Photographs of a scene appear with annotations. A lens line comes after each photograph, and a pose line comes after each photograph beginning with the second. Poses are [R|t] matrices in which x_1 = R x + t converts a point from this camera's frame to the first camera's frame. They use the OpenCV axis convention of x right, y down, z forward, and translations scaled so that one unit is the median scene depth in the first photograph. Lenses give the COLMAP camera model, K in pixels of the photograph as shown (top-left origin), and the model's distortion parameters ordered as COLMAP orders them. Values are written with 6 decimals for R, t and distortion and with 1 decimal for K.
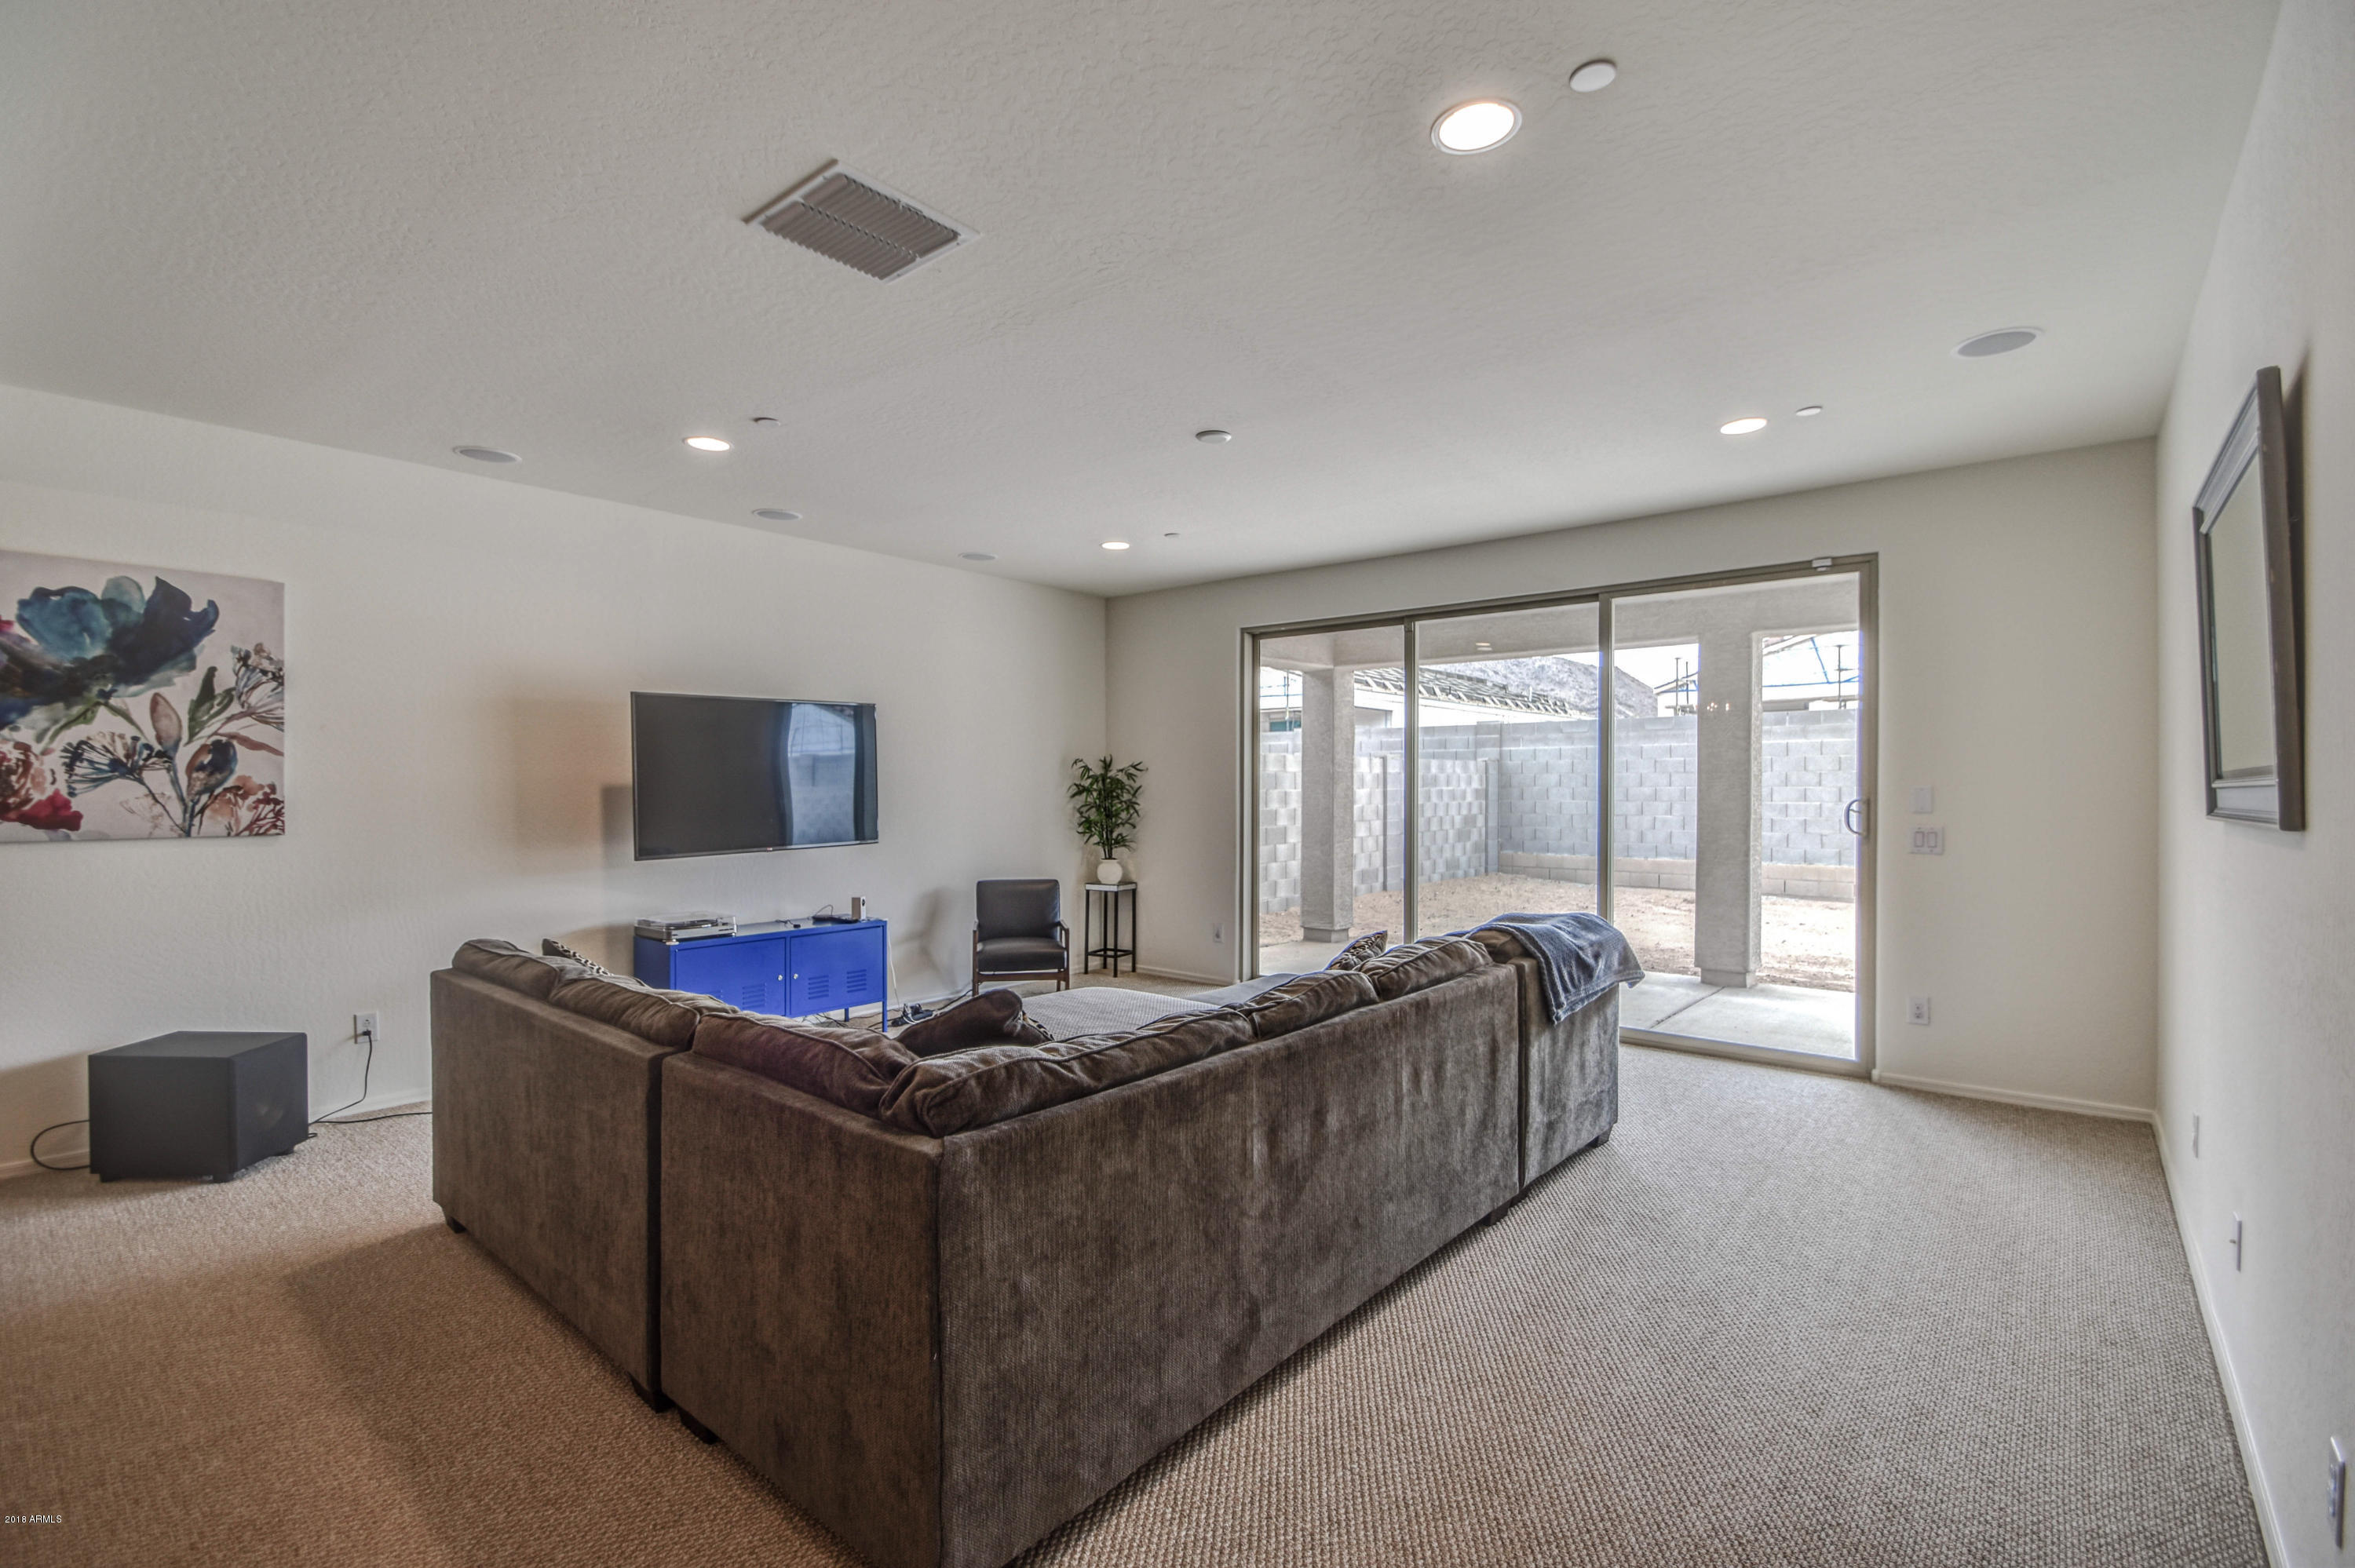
lens RADIAL K [[1064.4, 0, 1176.5], [0, 1064.4, 794.5], [0, 0, 1]] dist [-0.020740, -0.000369]
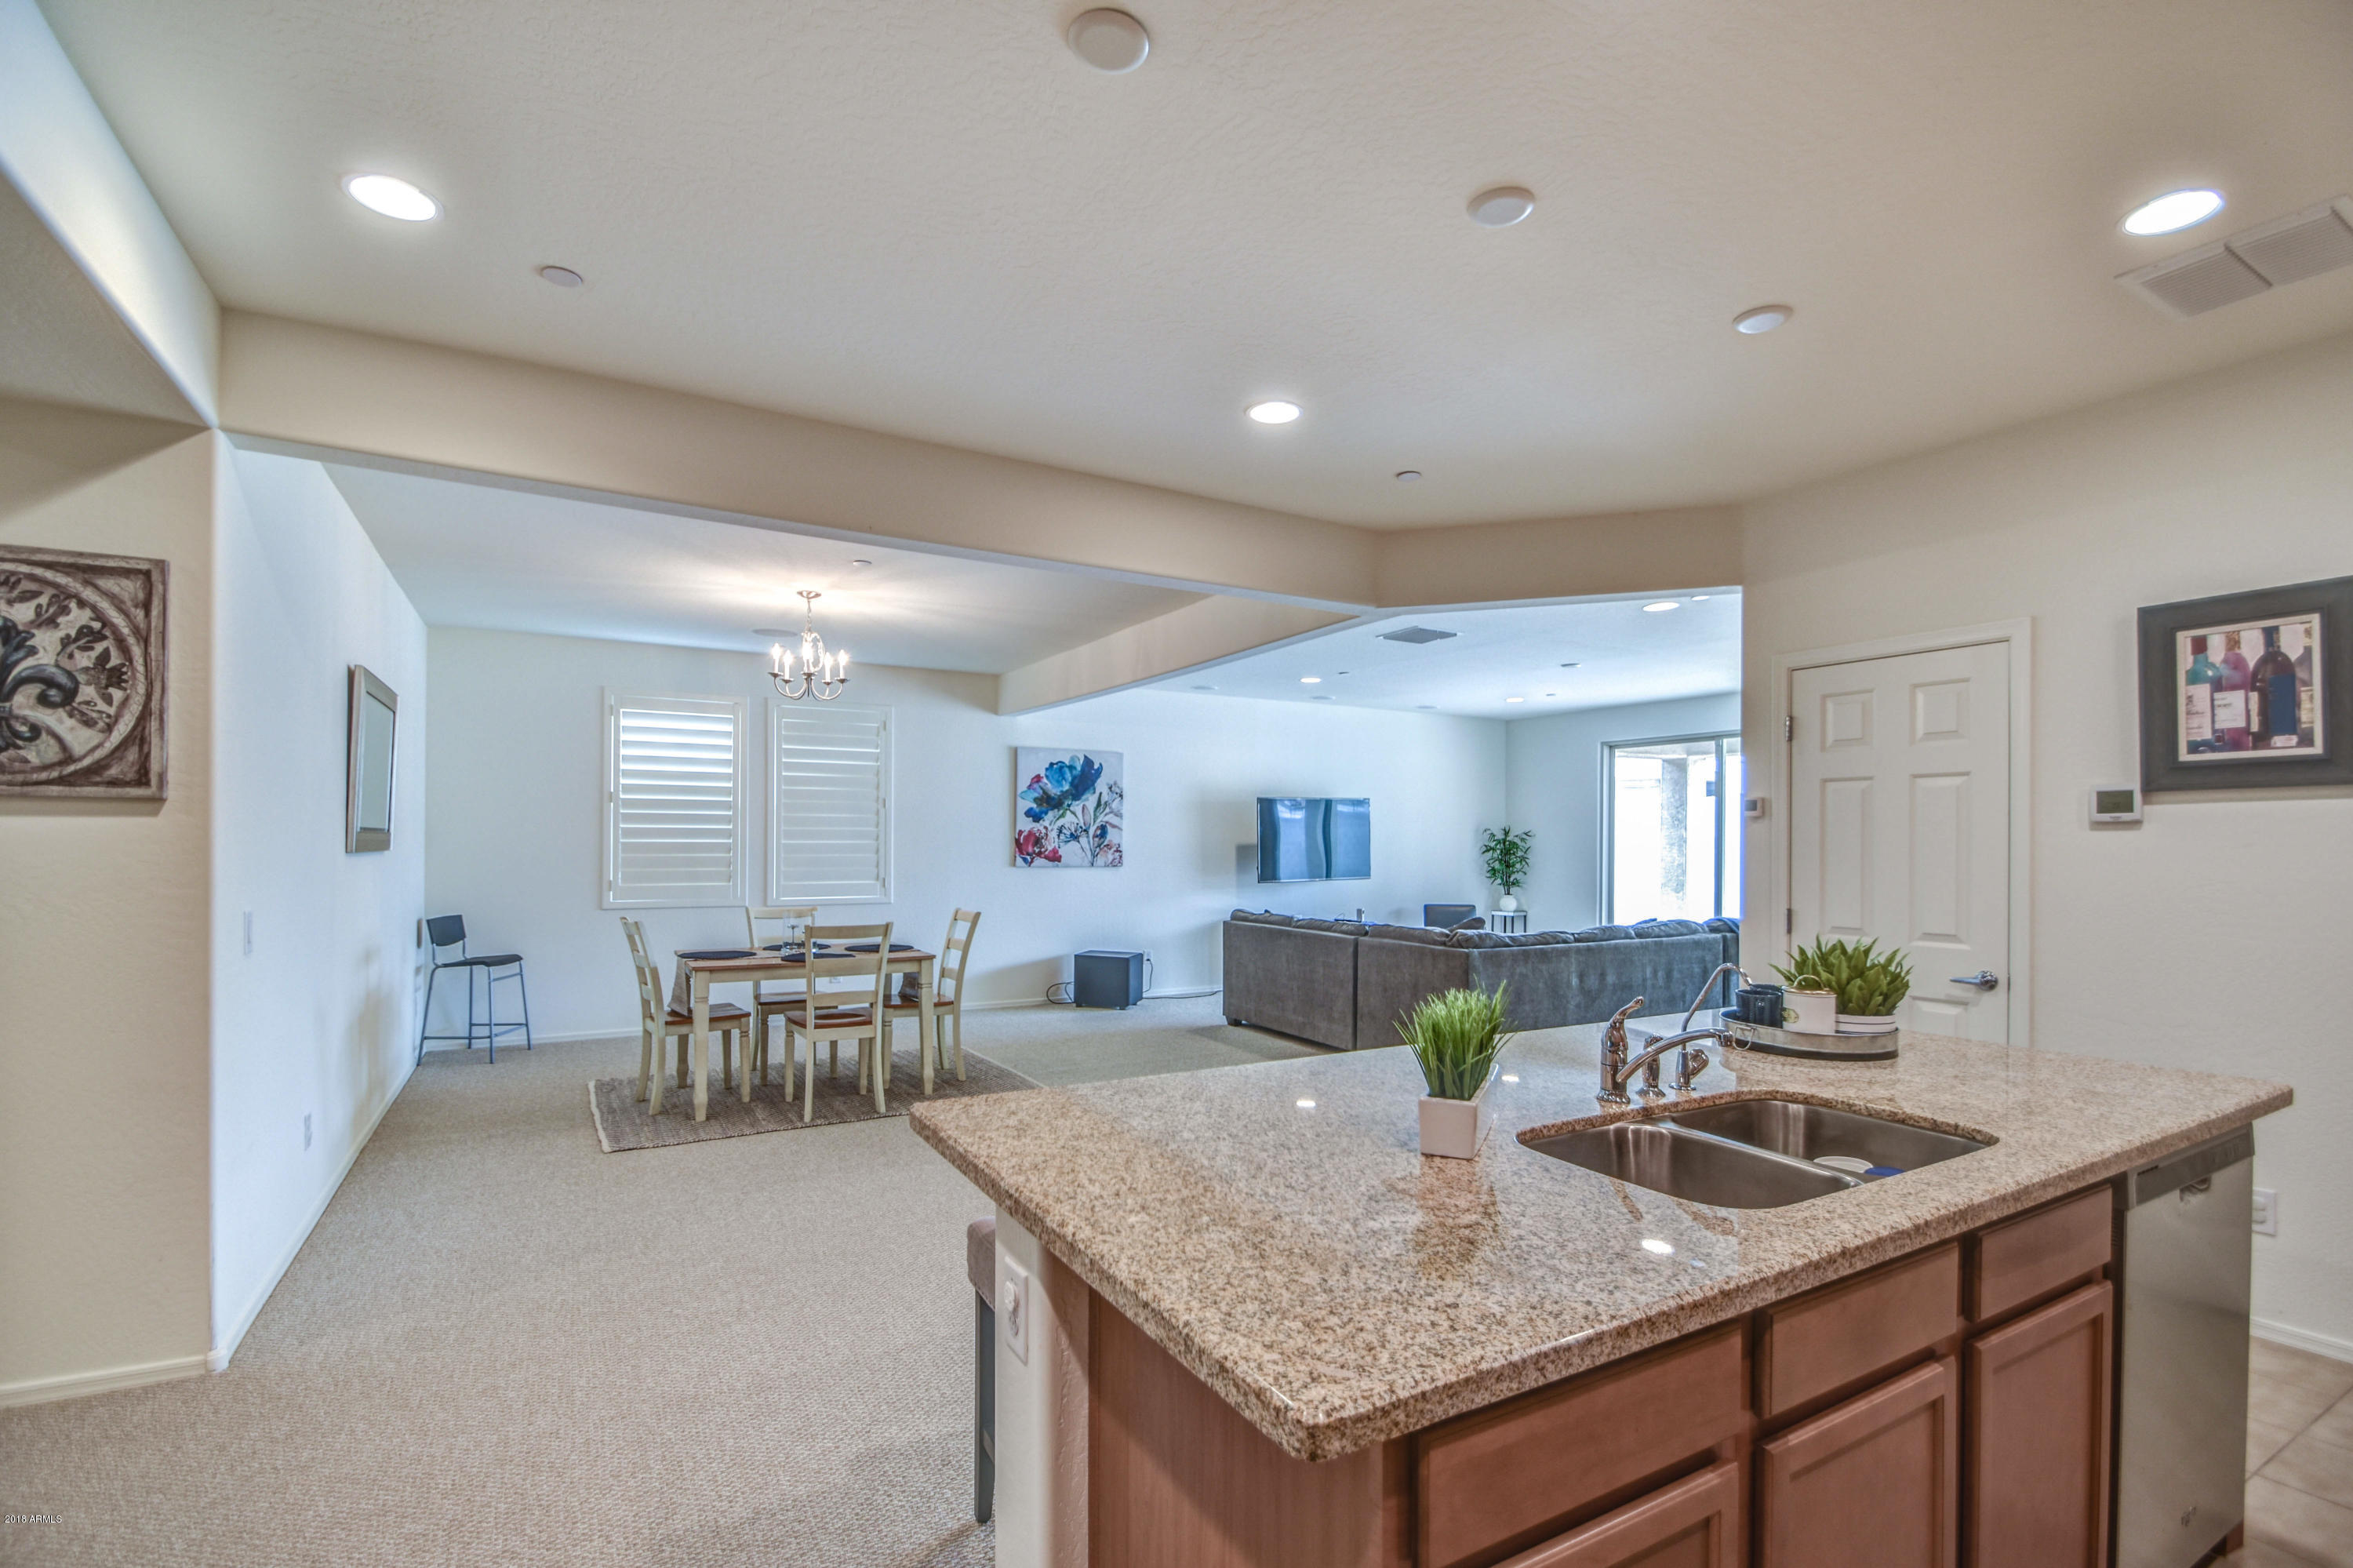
lens RADIAL K [[1073.9, 0, 1165.6], [0, 1073.9, 837.5], [0, 0, 1]] dist [0.013119, -0.016846]
pose [[0.935530, 0.003154, -0.353233, 0.042380], [-0.008456, 0.999874, -0.013468, 0.008109], [0.353146, 0.015586, 0.935438, -1.217427]]
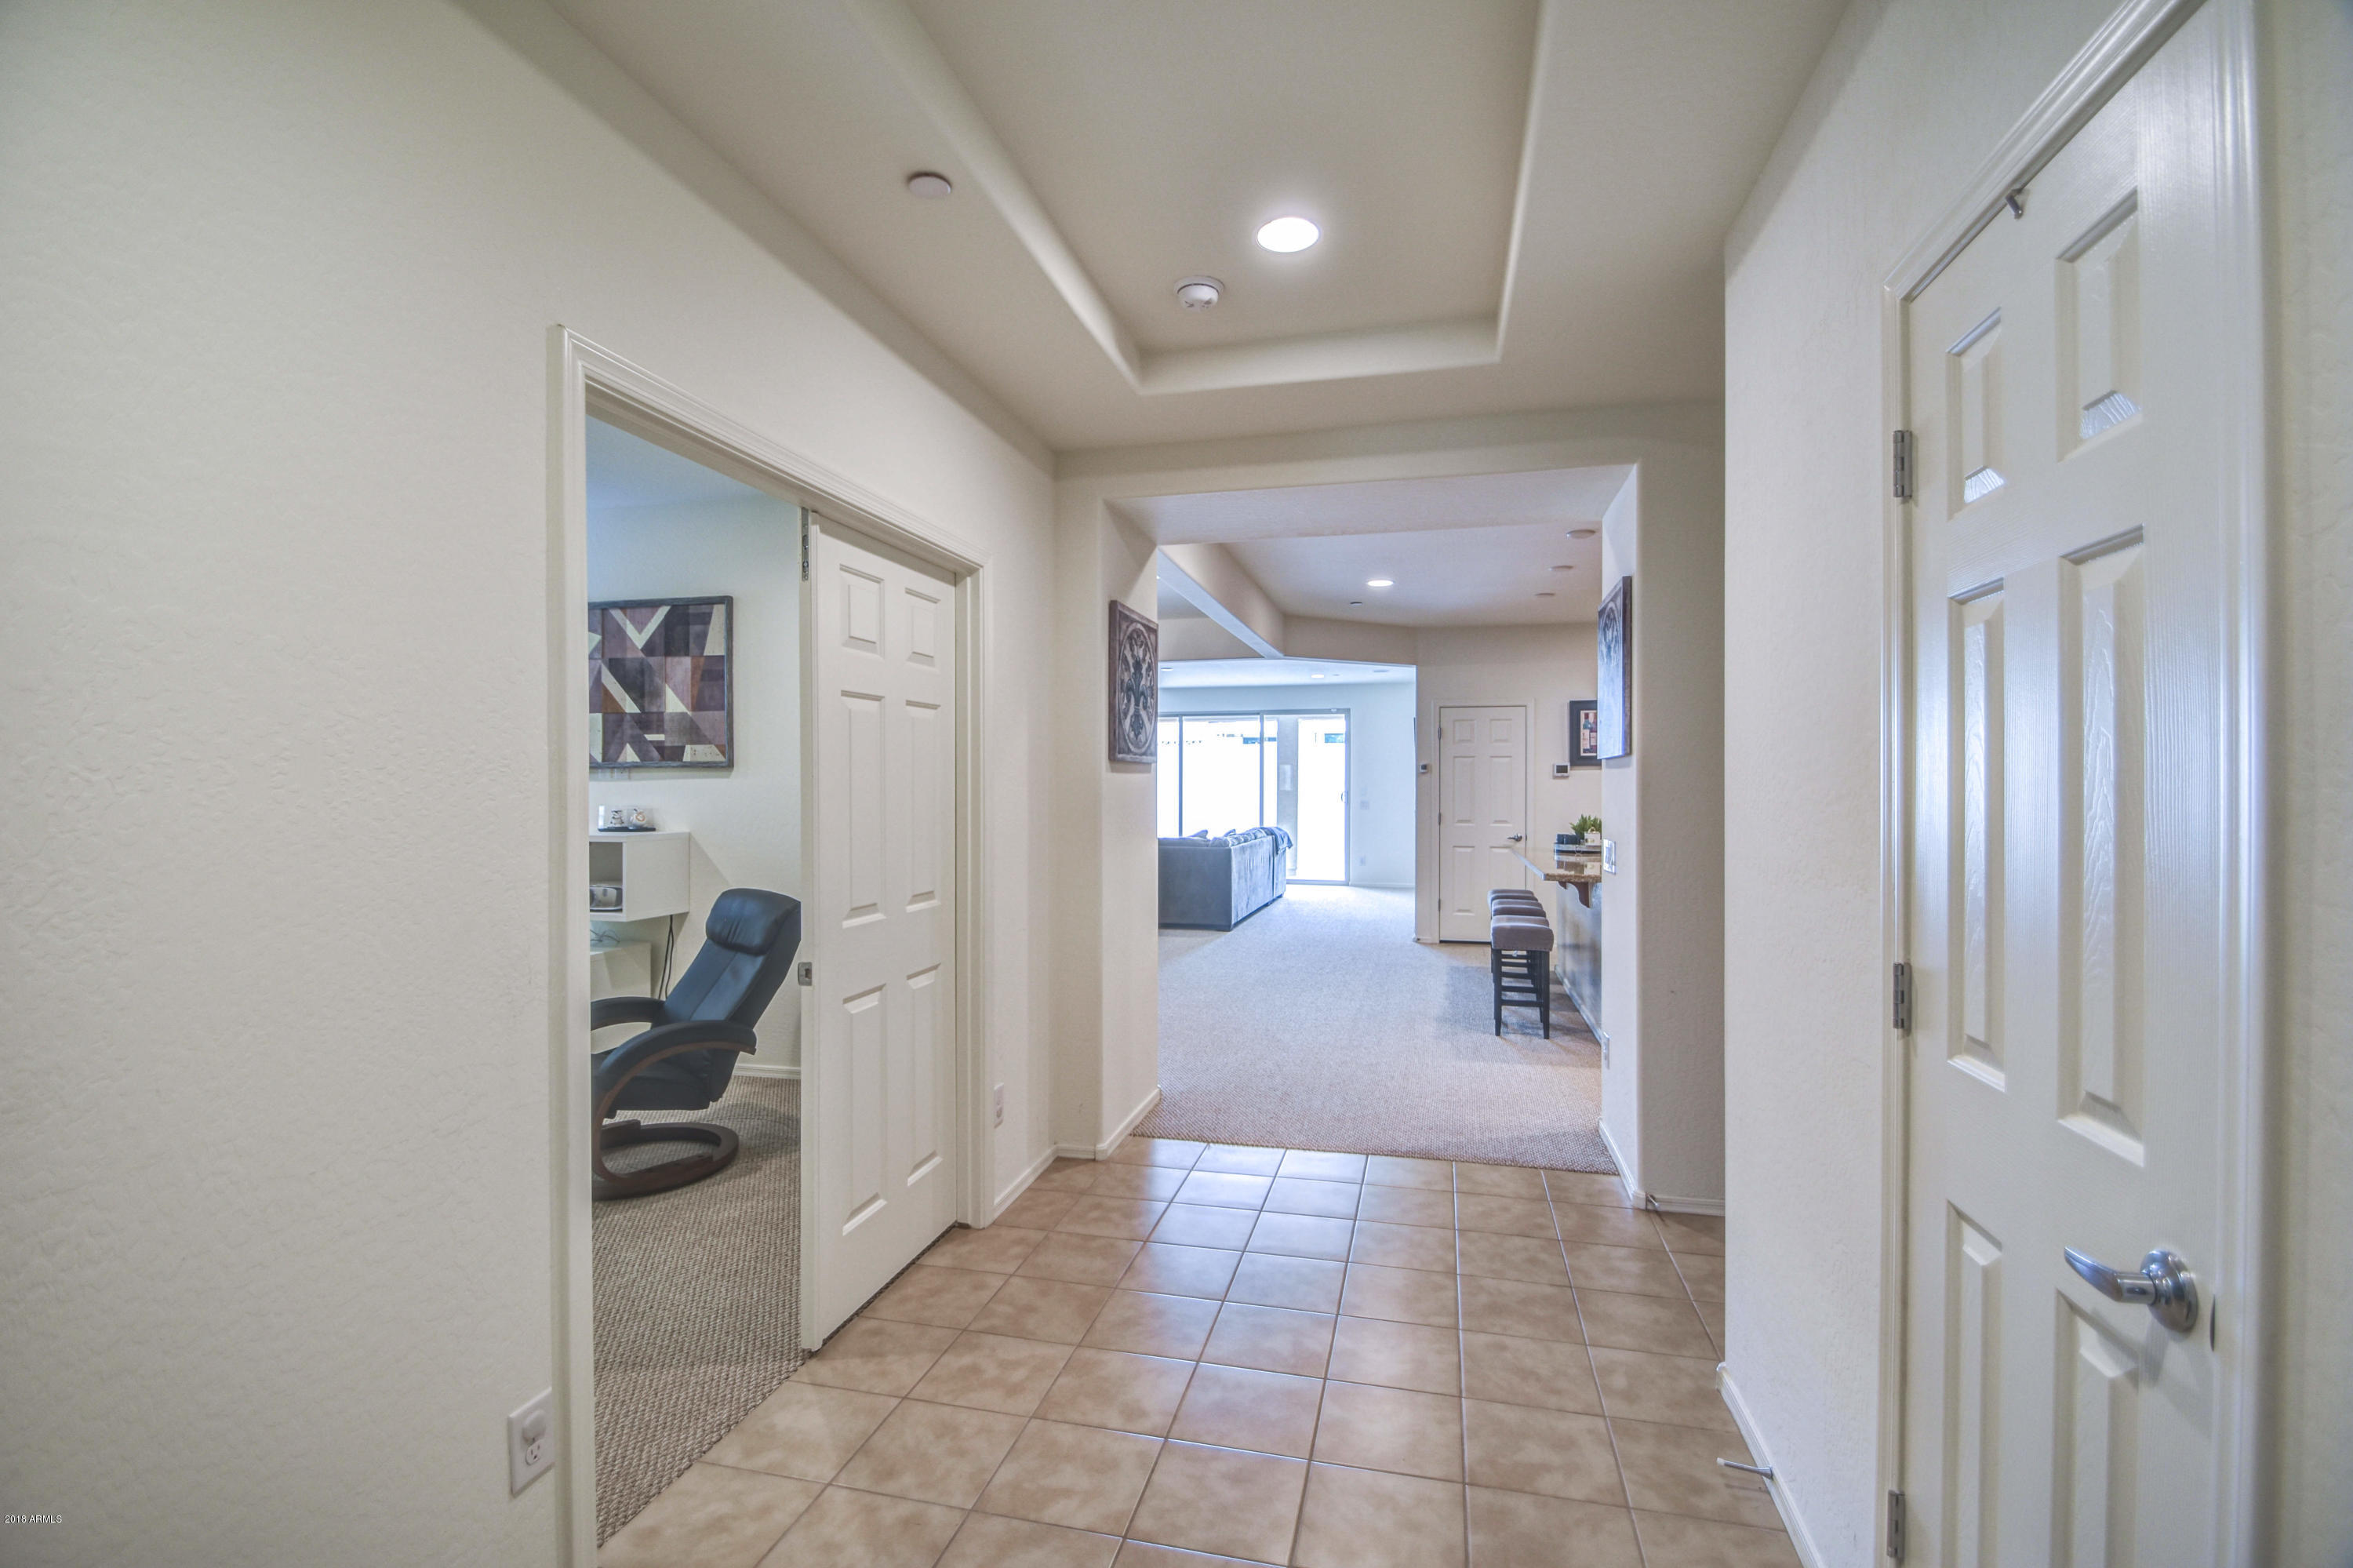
lens RADIAL K [[1085.1, 0, 1169.2], [0, 1085.1, 778.3], [0, 0, 1]] dist [-0.020865, -0.000211]
pose [[0.897730, 0.003161, 0.440535, -1.469385], [0.003354, 0.999896, -0.014008, 0.013167], [-0.440534, 0.014053, 0.897626, -1.956329]]
